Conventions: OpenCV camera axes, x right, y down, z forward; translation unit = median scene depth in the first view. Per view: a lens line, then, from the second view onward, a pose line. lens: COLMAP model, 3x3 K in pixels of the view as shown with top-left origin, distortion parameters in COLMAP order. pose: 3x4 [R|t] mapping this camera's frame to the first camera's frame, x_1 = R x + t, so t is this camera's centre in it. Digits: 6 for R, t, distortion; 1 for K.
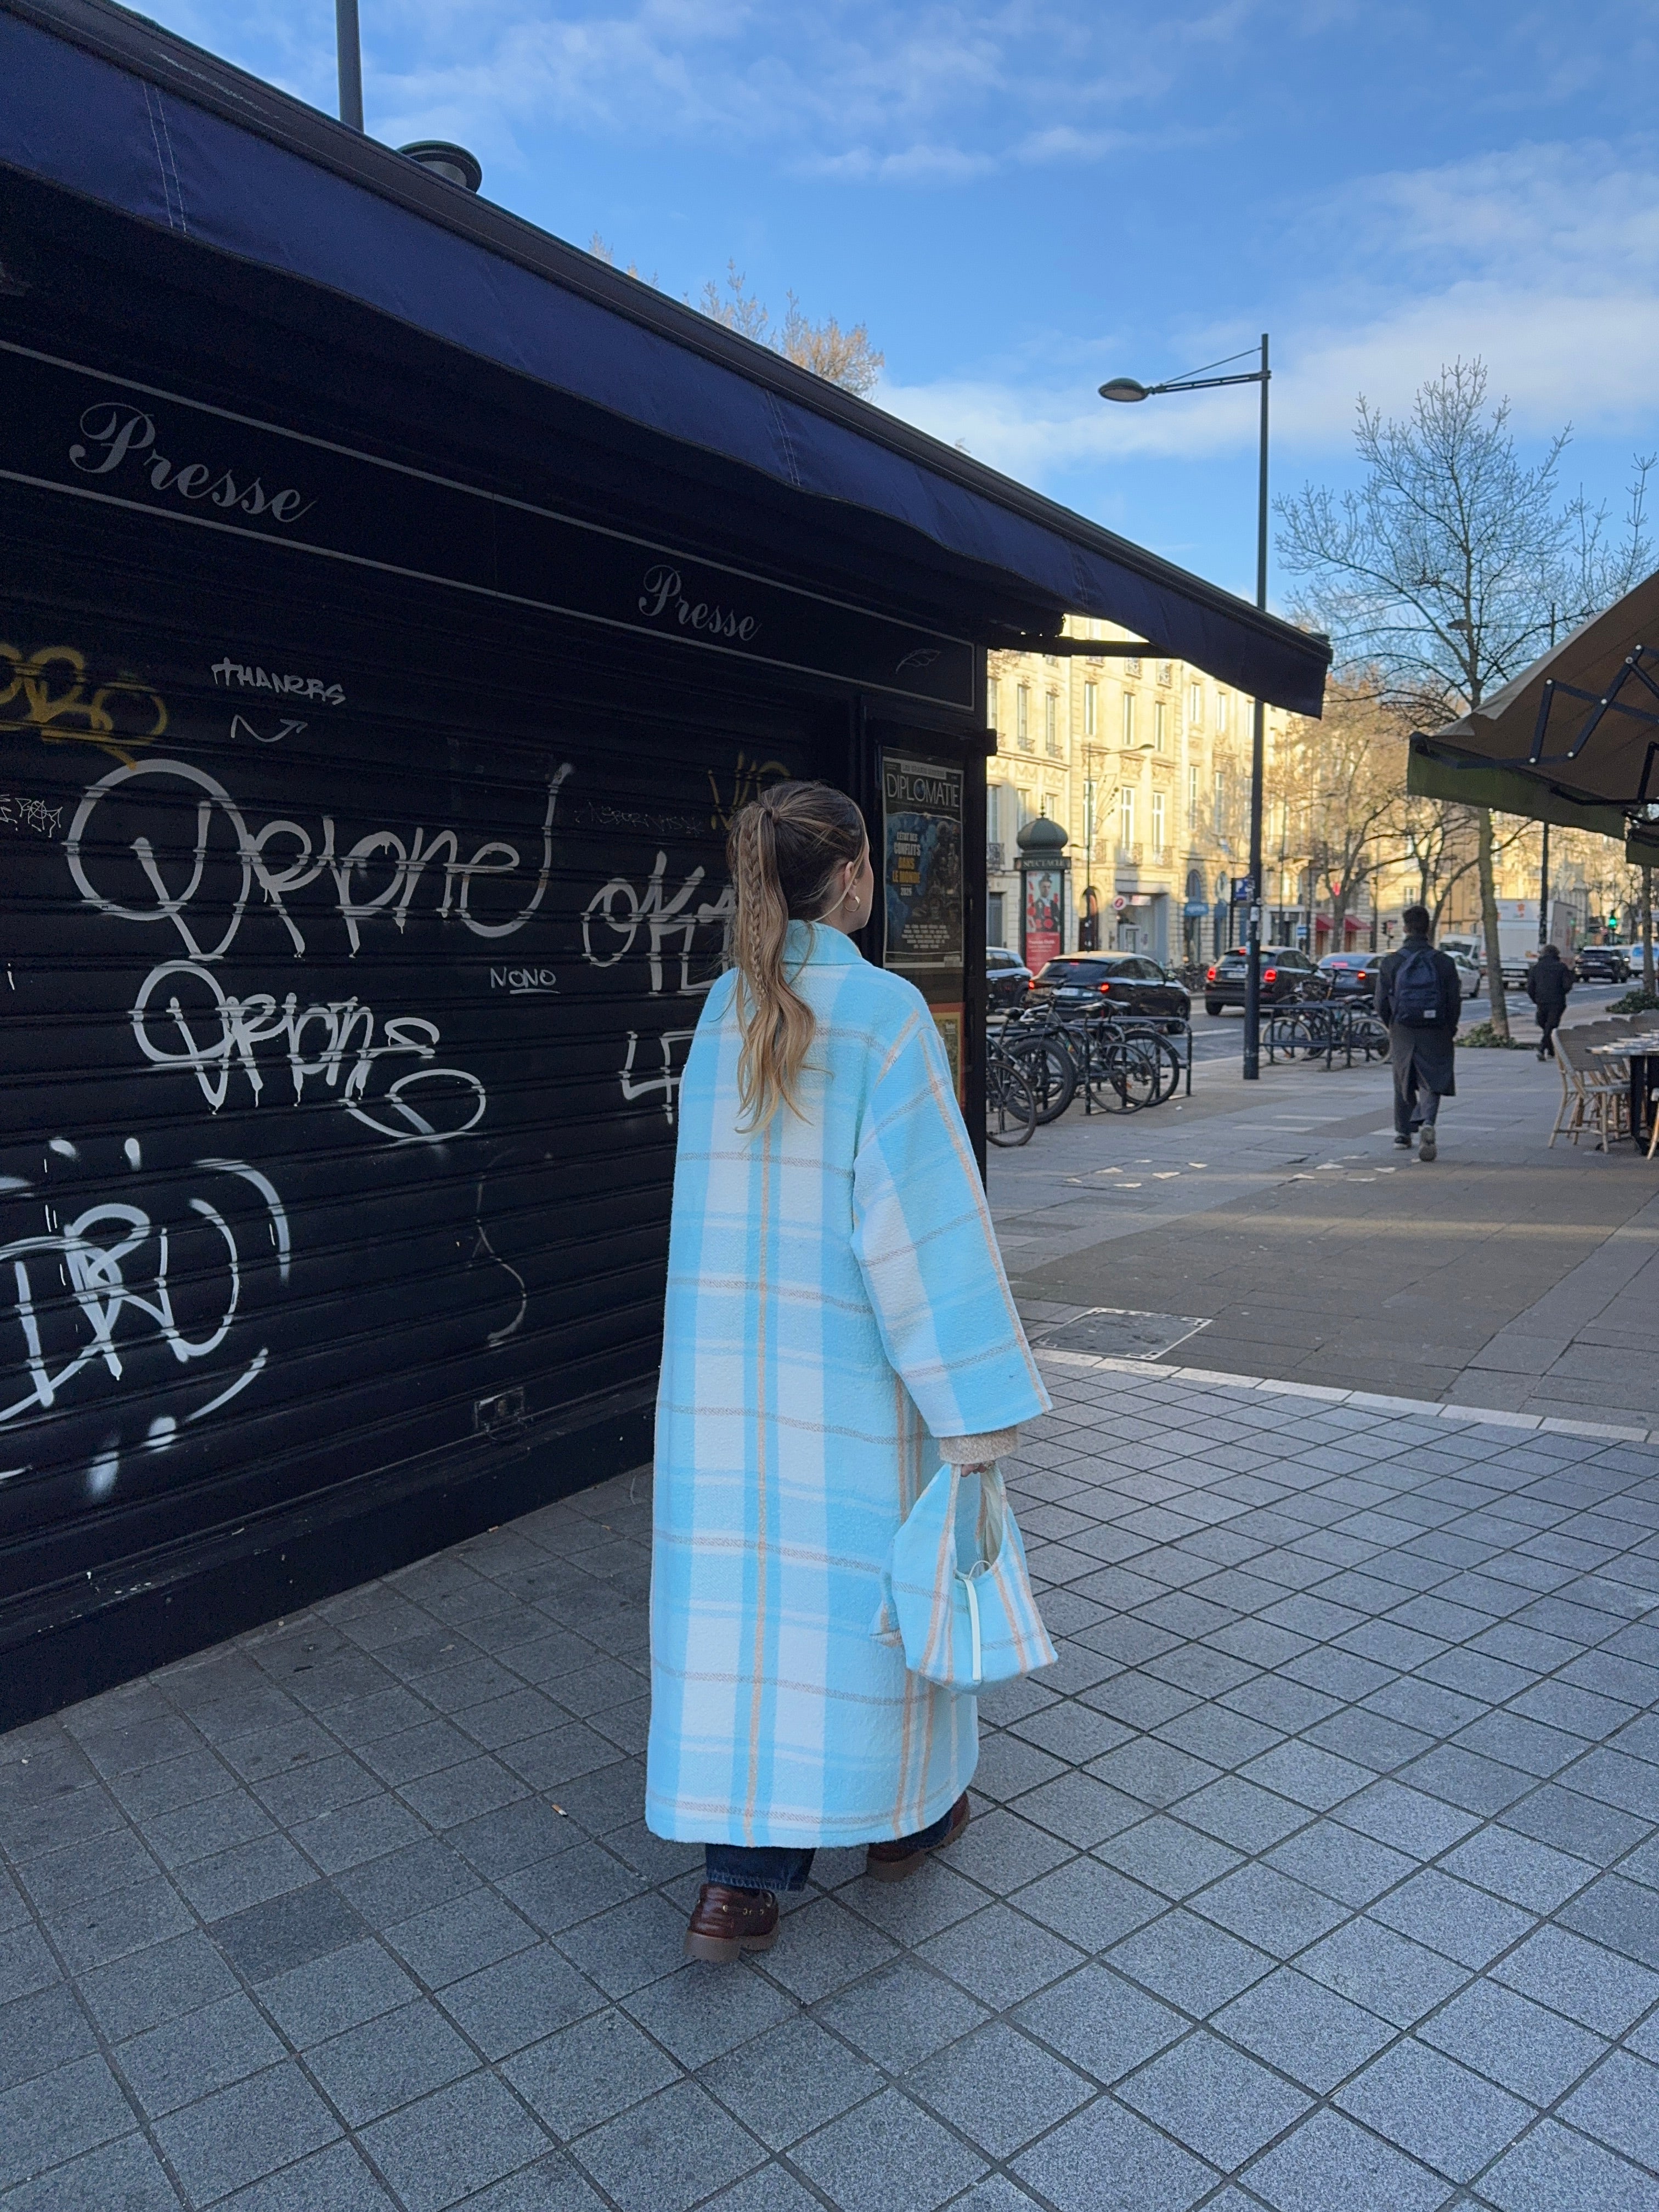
lens RADIAL K [[1596.2, 0, 858.4], [0, 1596.2, 1072.1], [0, 0, 1]] dist [0.073997, -0.107069]
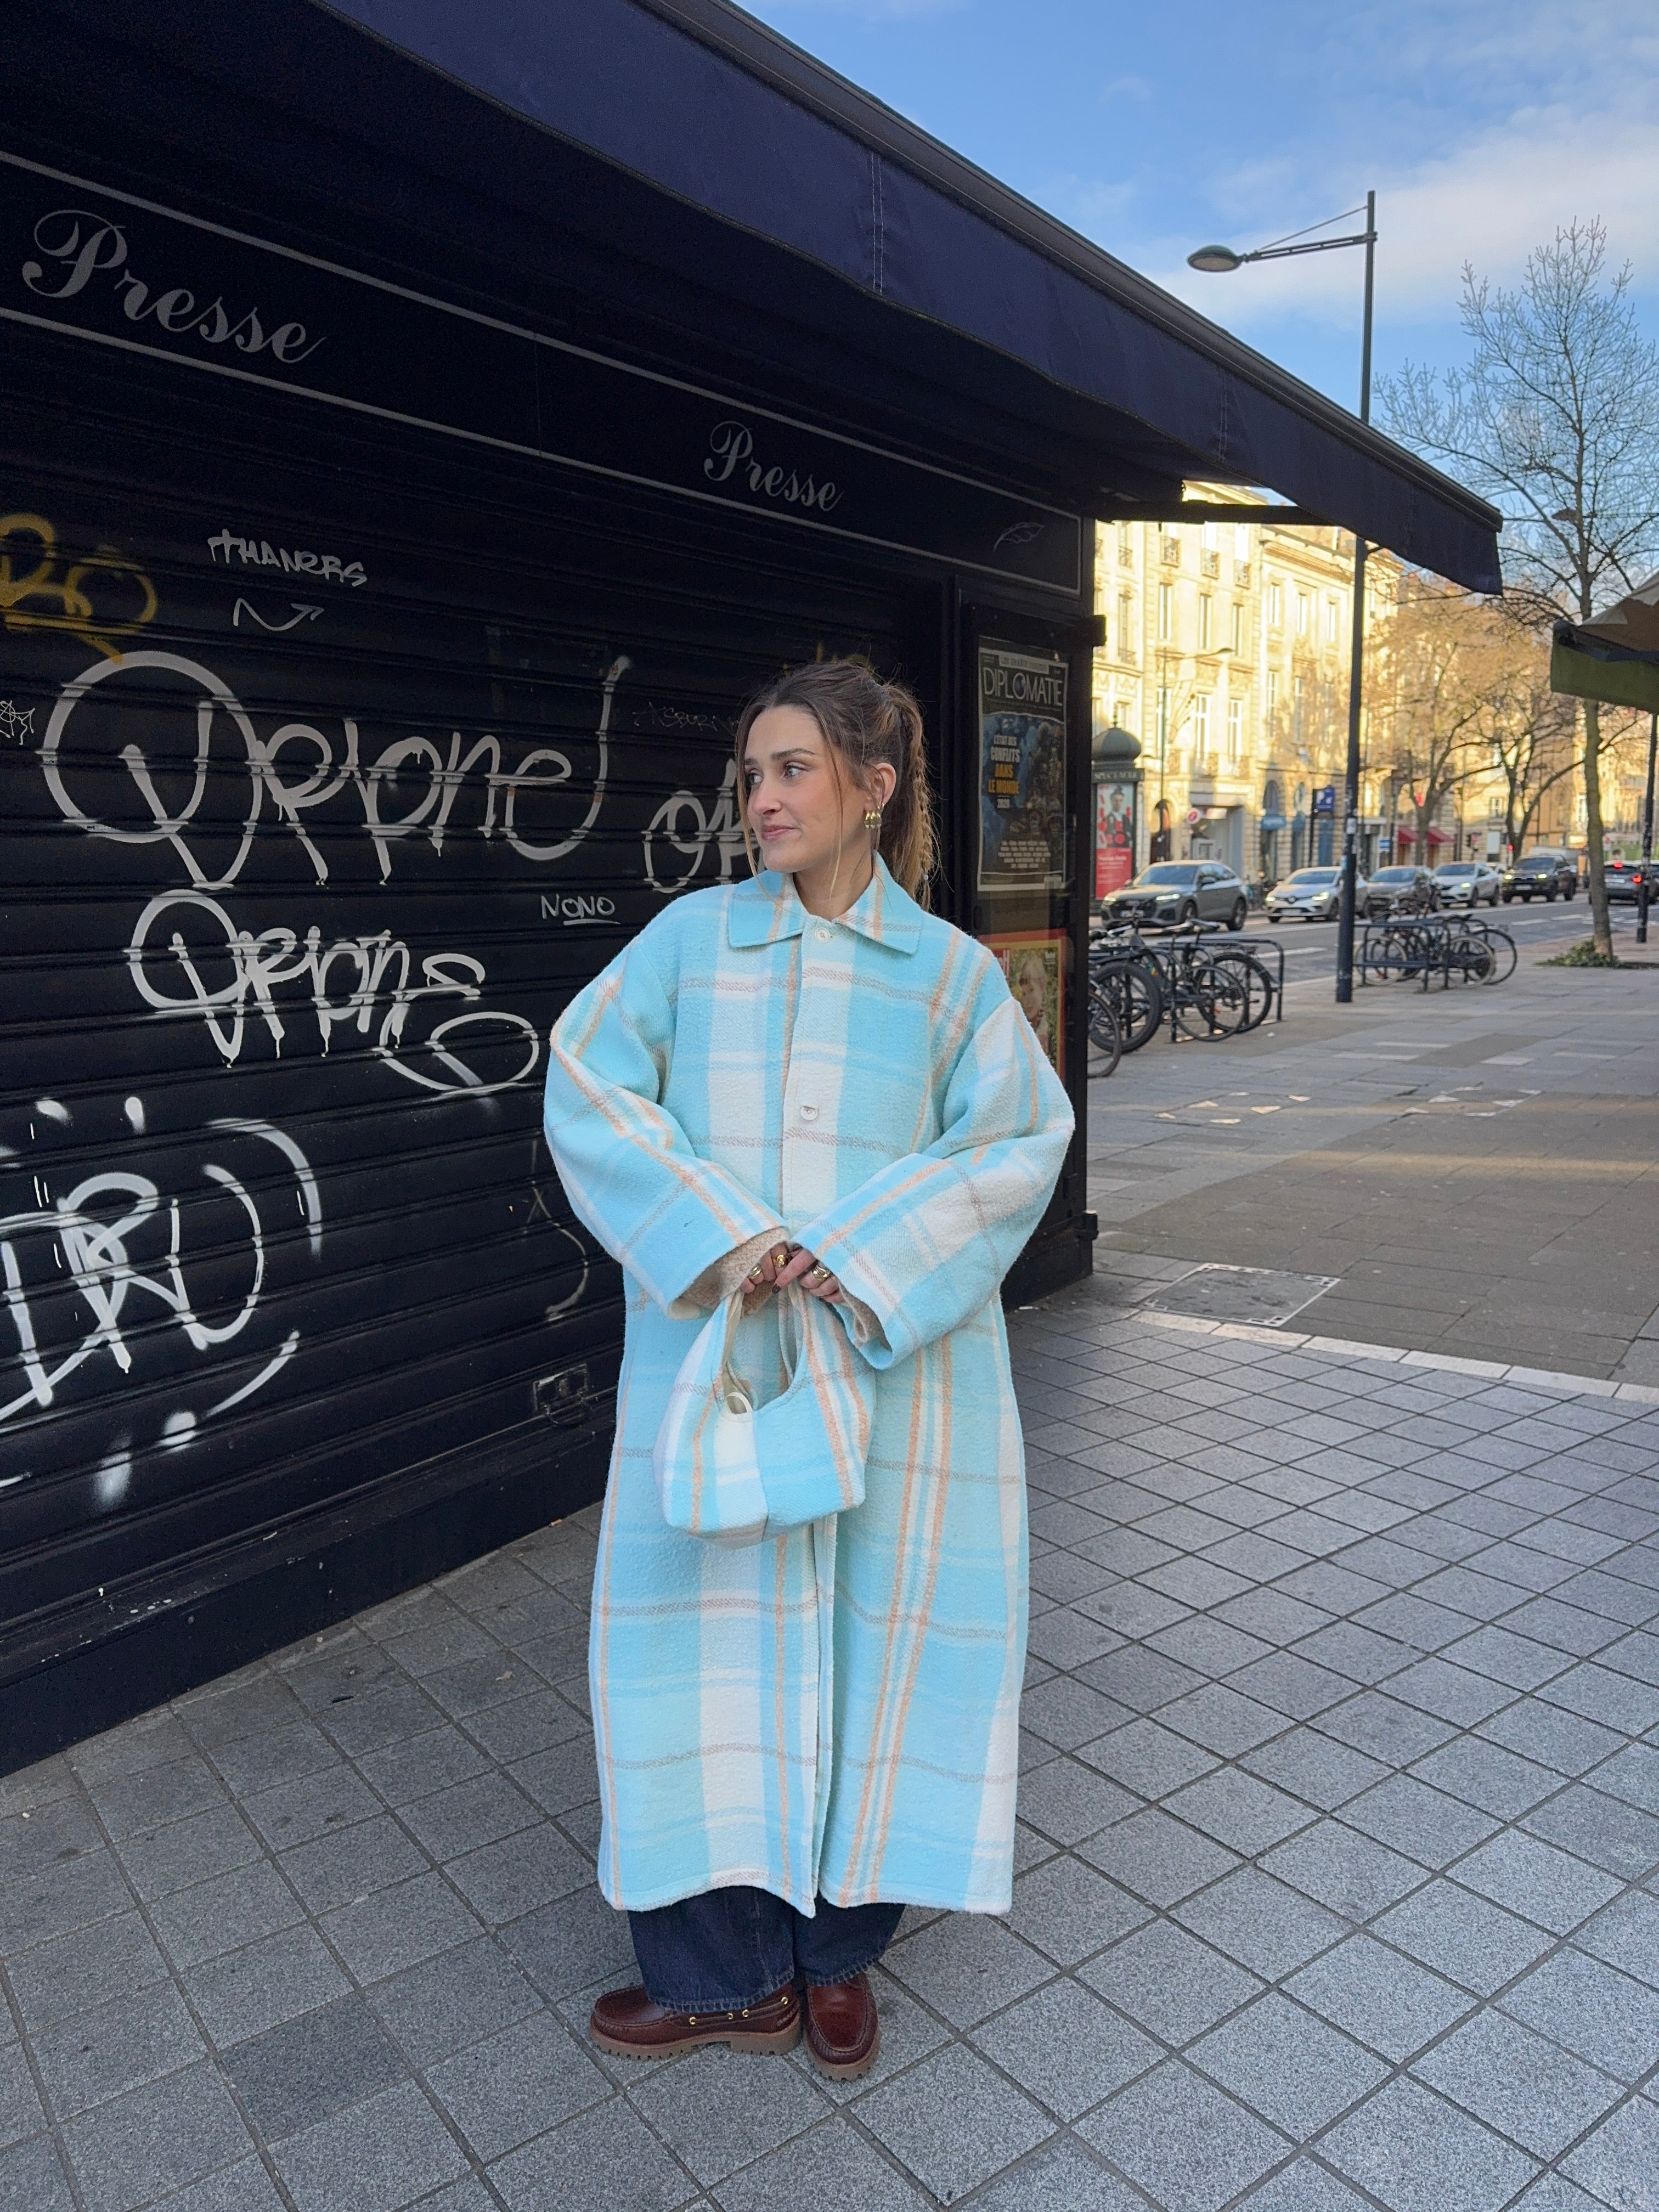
lens RADIAL K [[1599.5, 0, 829.7], [0, 1599.5, 1111.0], [0, 0, 1]] dist [0.073060, -0.118020]
pose [[0.998434, -0.000029, -0.055948, -0.021707], [0.004126, 0.997314, 0.073128, -0.010319], [0.055795, -0.073244, 0.995752, 0.119679]]
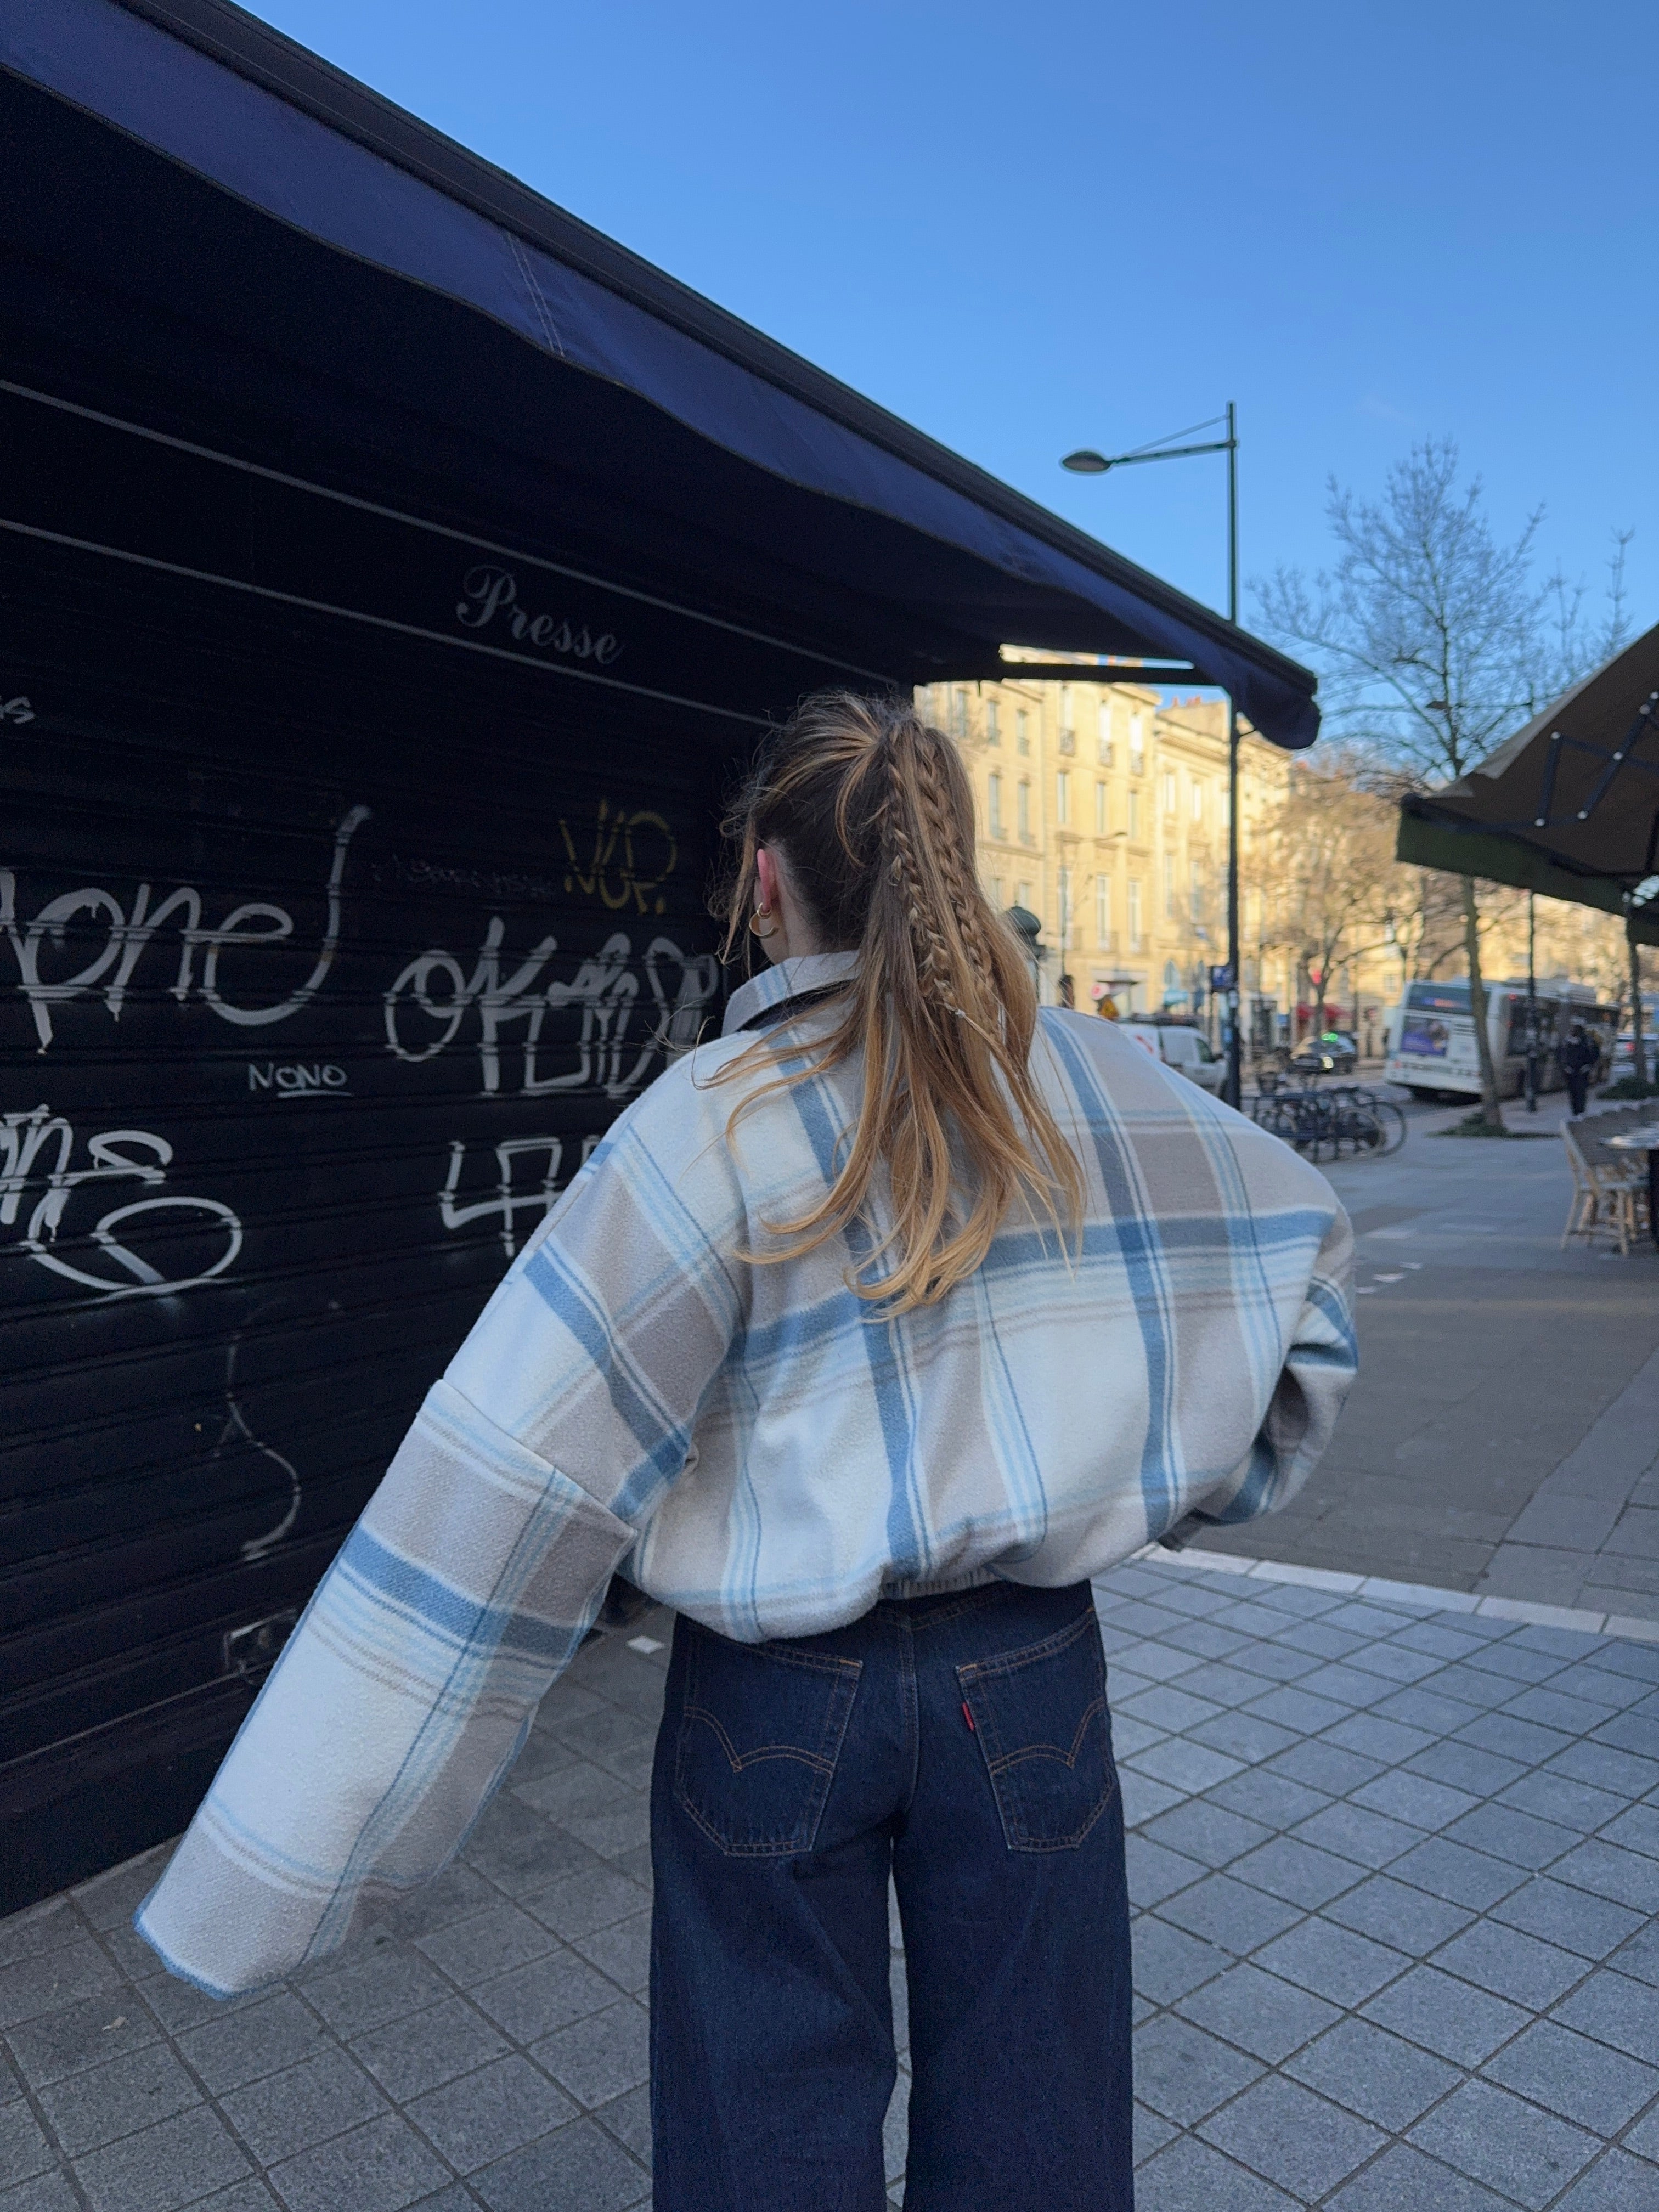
lens RADIAL K [[1610.6, 0, 838.2], [0, 1610.6, 1087.1], [0, 0, 1]] dist [0.048369, -0.063547]
pose [[0.999957, -0.009282, 0.000230, 0.051627], [0.009283, 0.998798, -0.048133, -0.013024], [0.000217, 0.048133, 0.998841, 0.204735]]
